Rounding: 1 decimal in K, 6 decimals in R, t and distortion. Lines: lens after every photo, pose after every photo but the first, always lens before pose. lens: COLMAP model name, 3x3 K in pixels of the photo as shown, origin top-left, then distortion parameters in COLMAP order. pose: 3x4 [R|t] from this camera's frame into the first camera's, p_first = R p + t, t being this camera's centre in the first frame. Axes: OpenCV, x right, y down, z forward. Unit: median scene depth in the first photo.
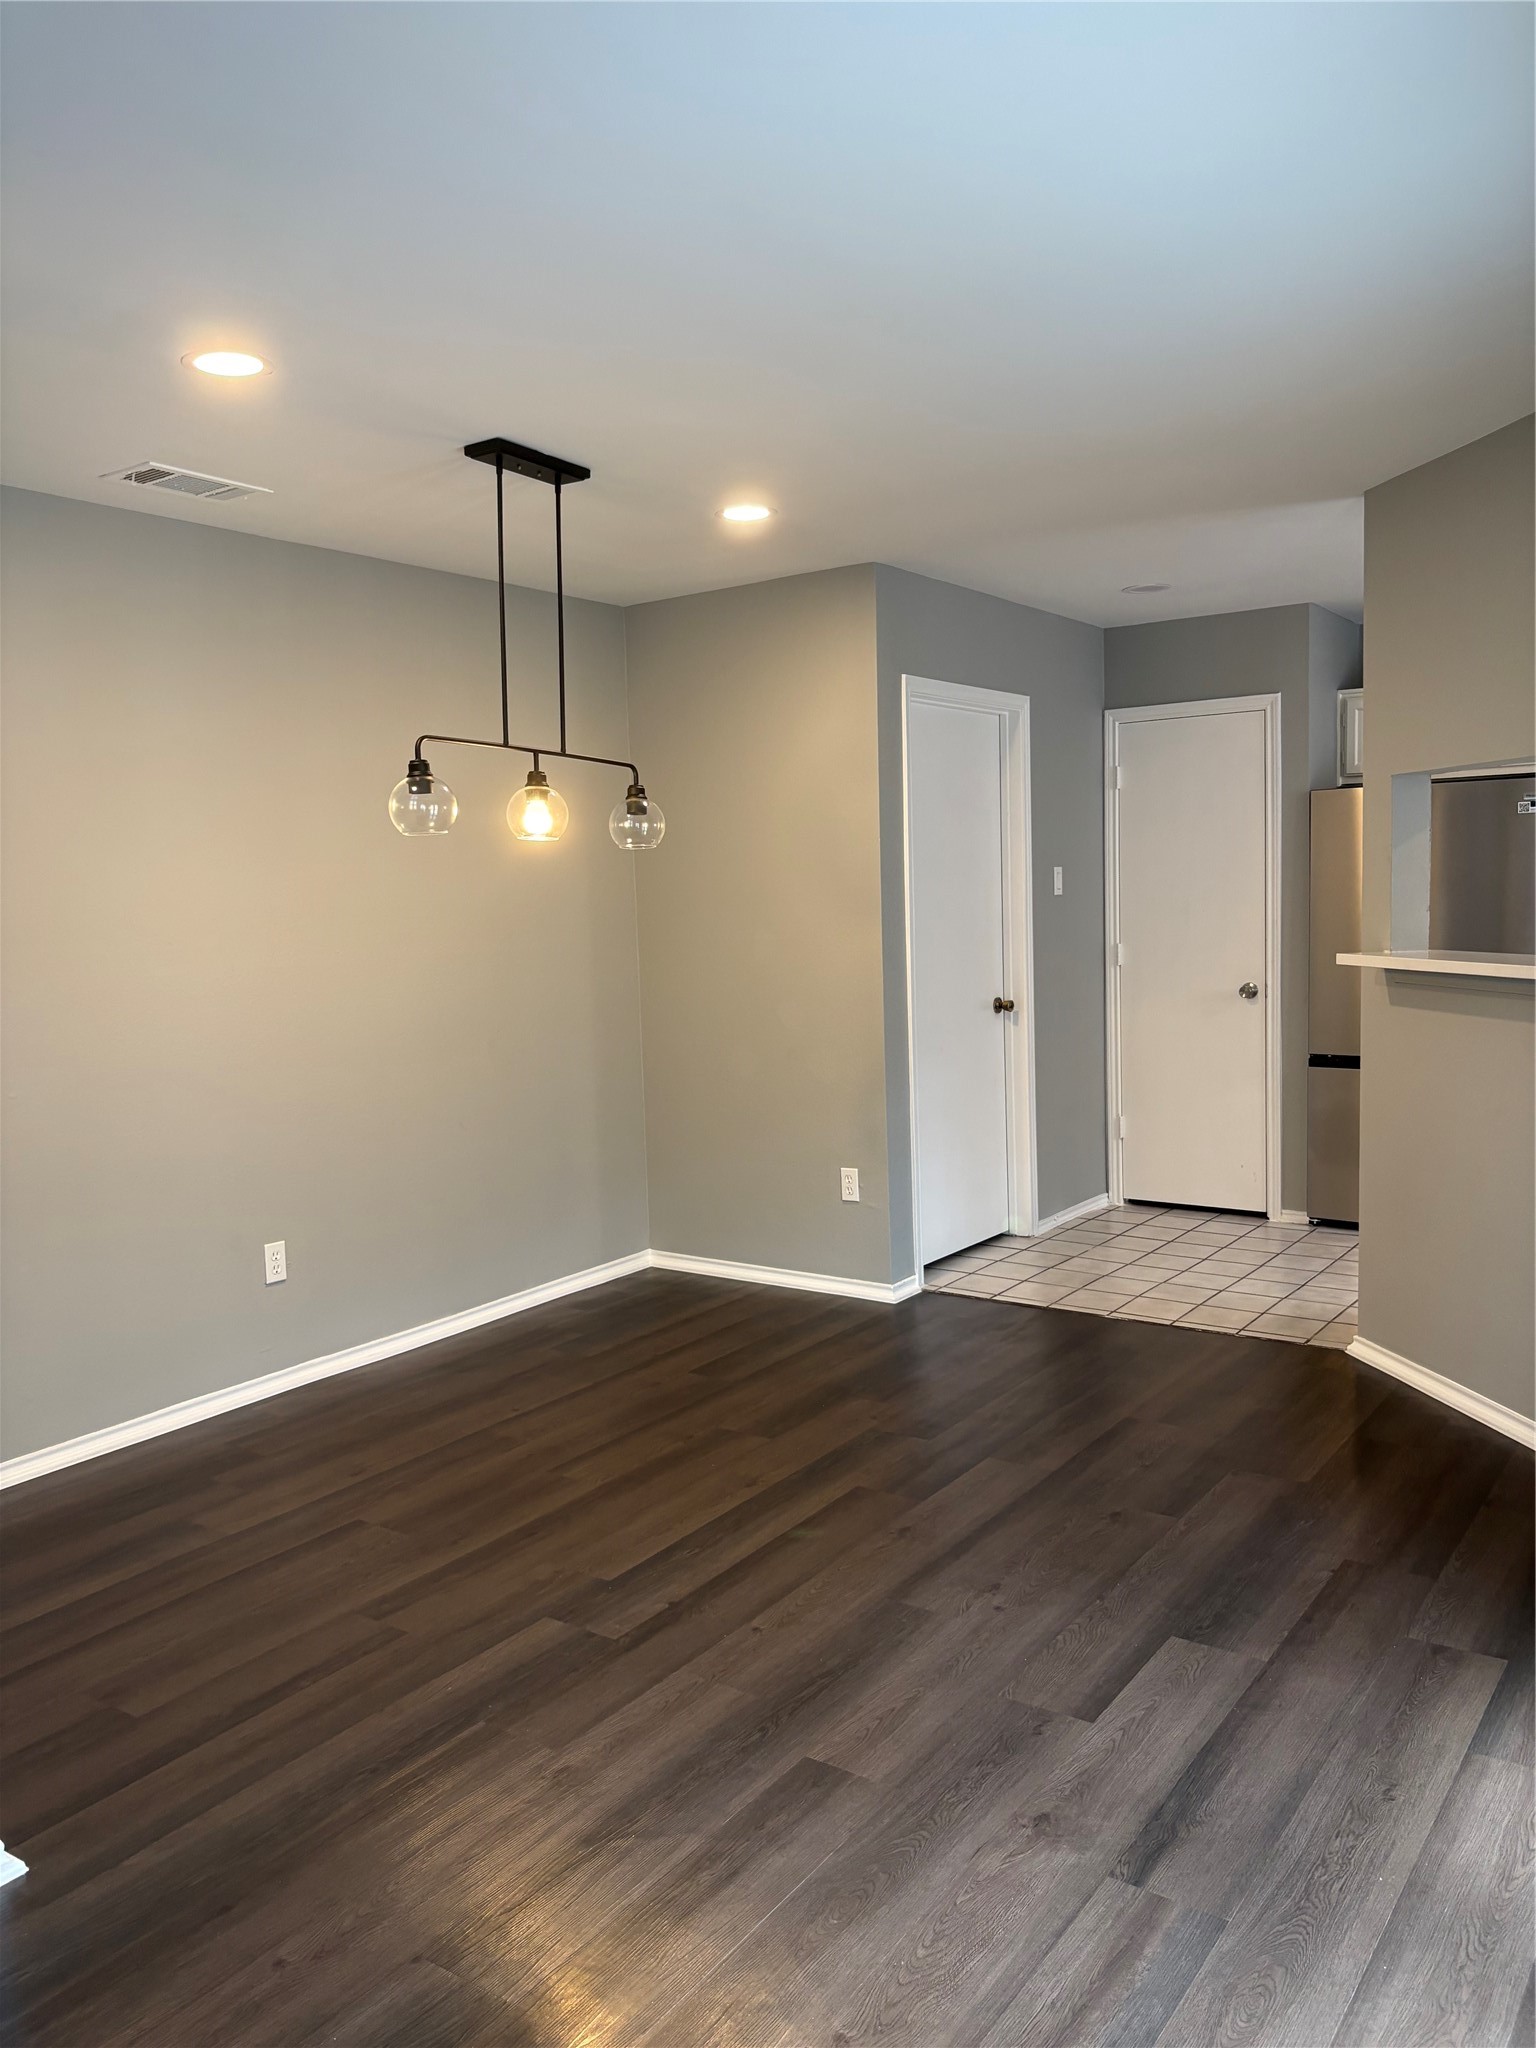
lens RADIAL K [[1575.3, 0, 771.8], [0, 1575.3, 1023.1], [0, 0, 1]] dist [0.075557, -0.215348]
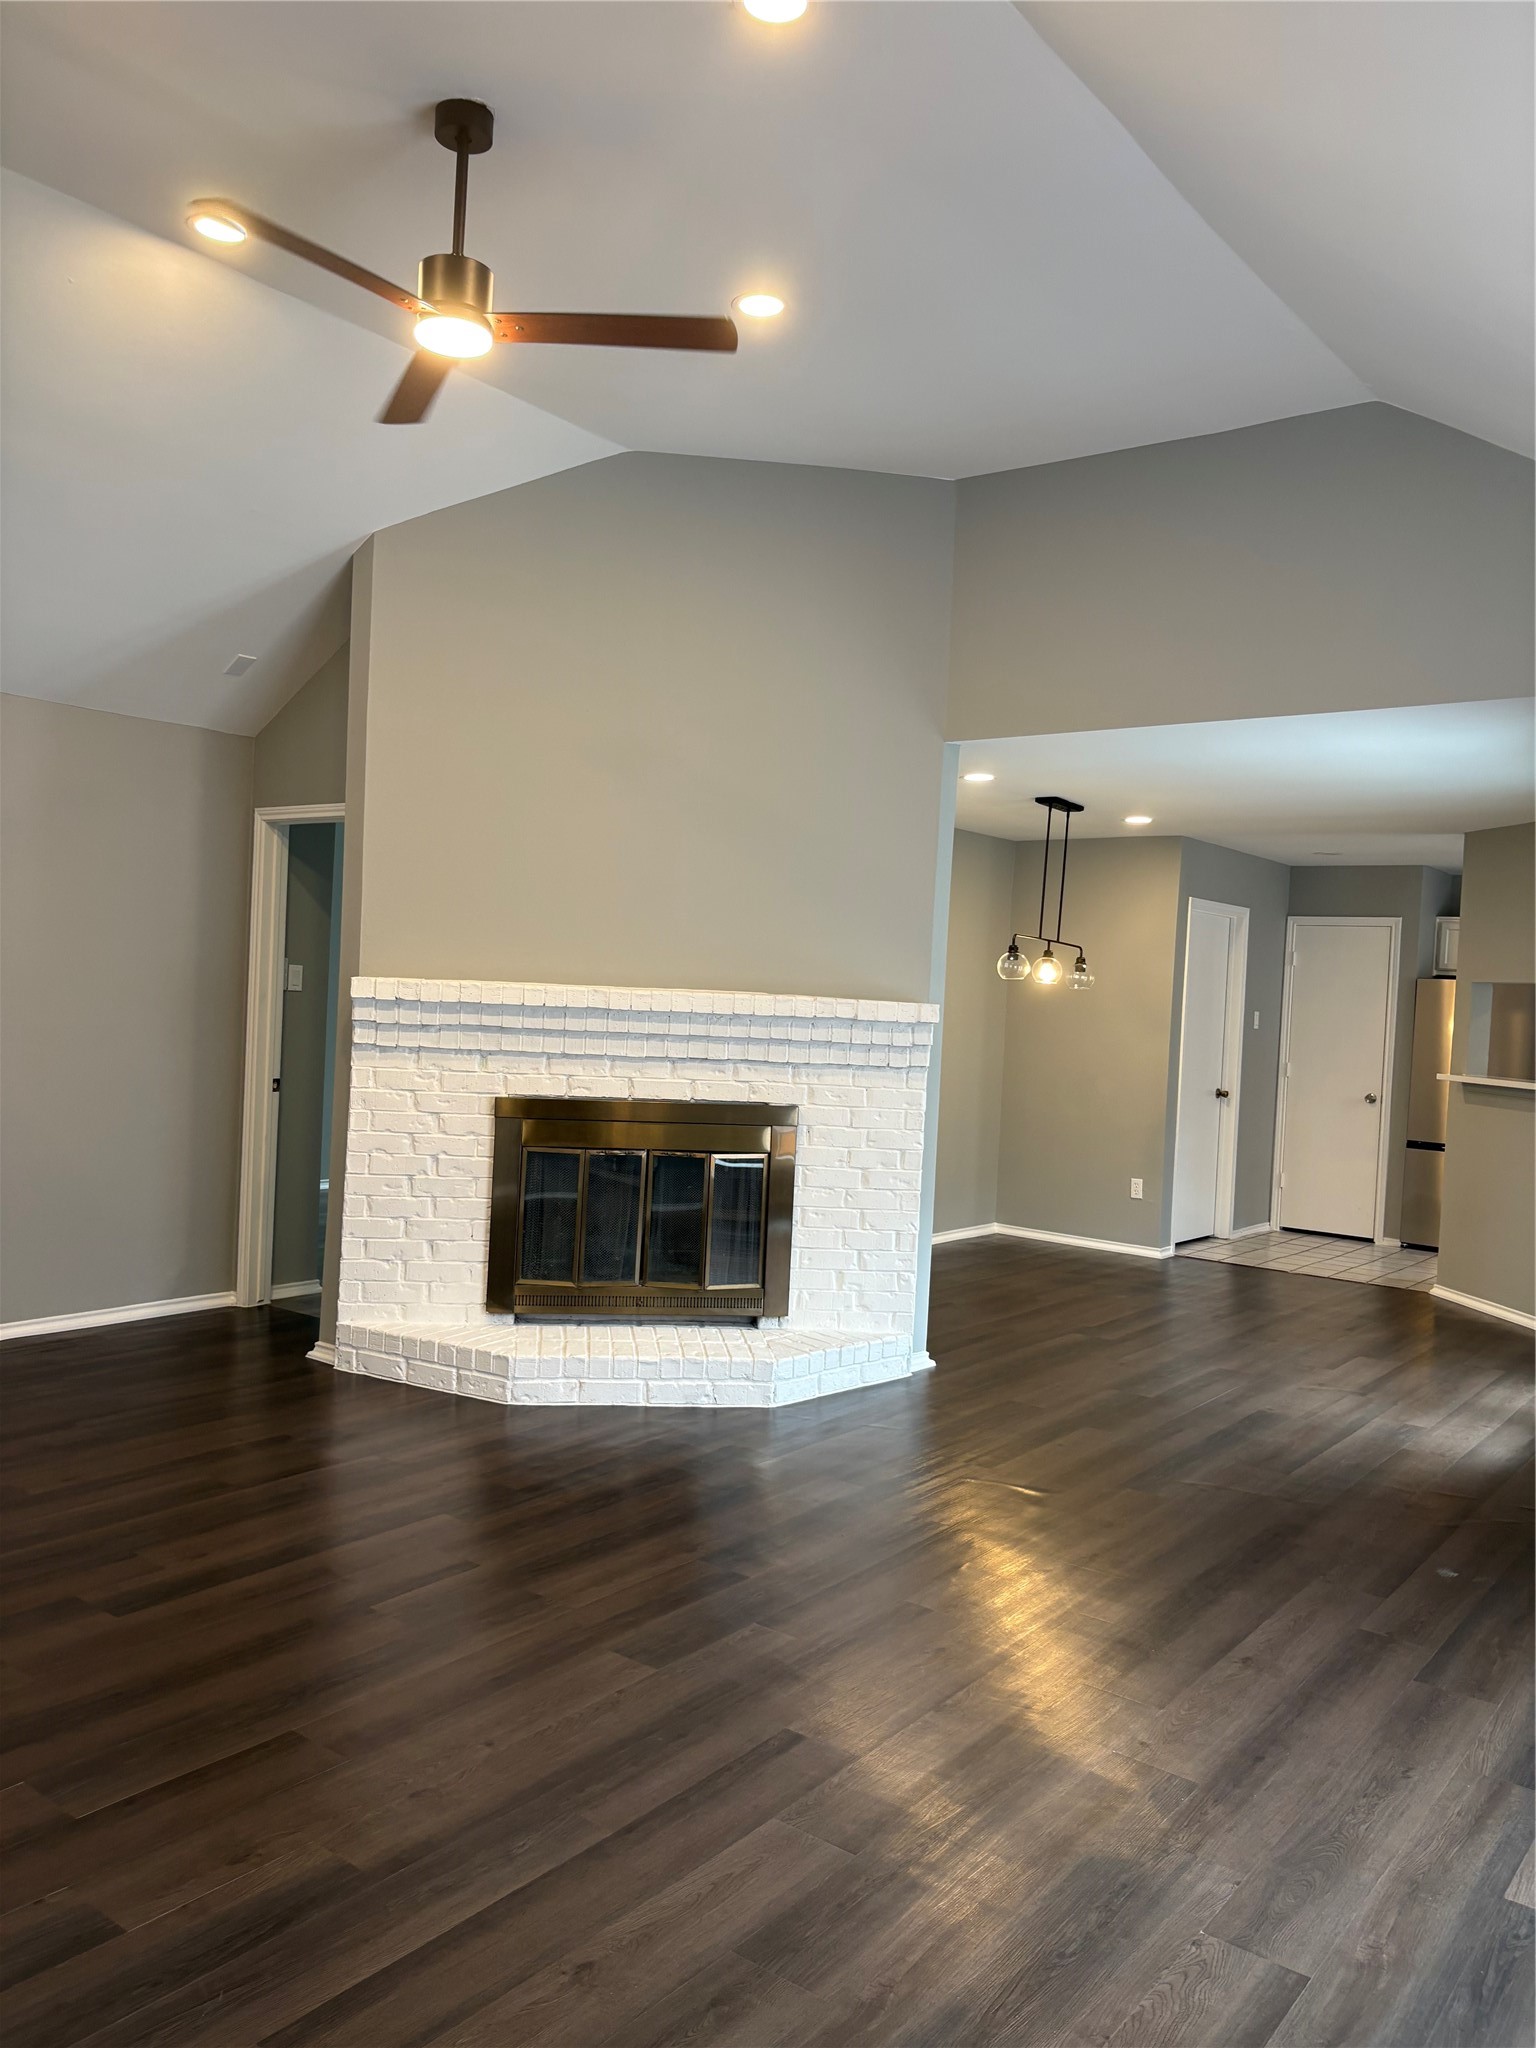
lens RADIAL K [[1519.2, 0, 740.9], [0, 1519.2, 1013.0], [0, 0, 1]] dist [0.006343, -0.124656]
pose [[0.994760, 0.079431, -0.064361, -0.253647], [-0.083830, 0.994102, -0.068809, 0.055576], [0.058516, 0.073844, 0.995552, -0.599162]]
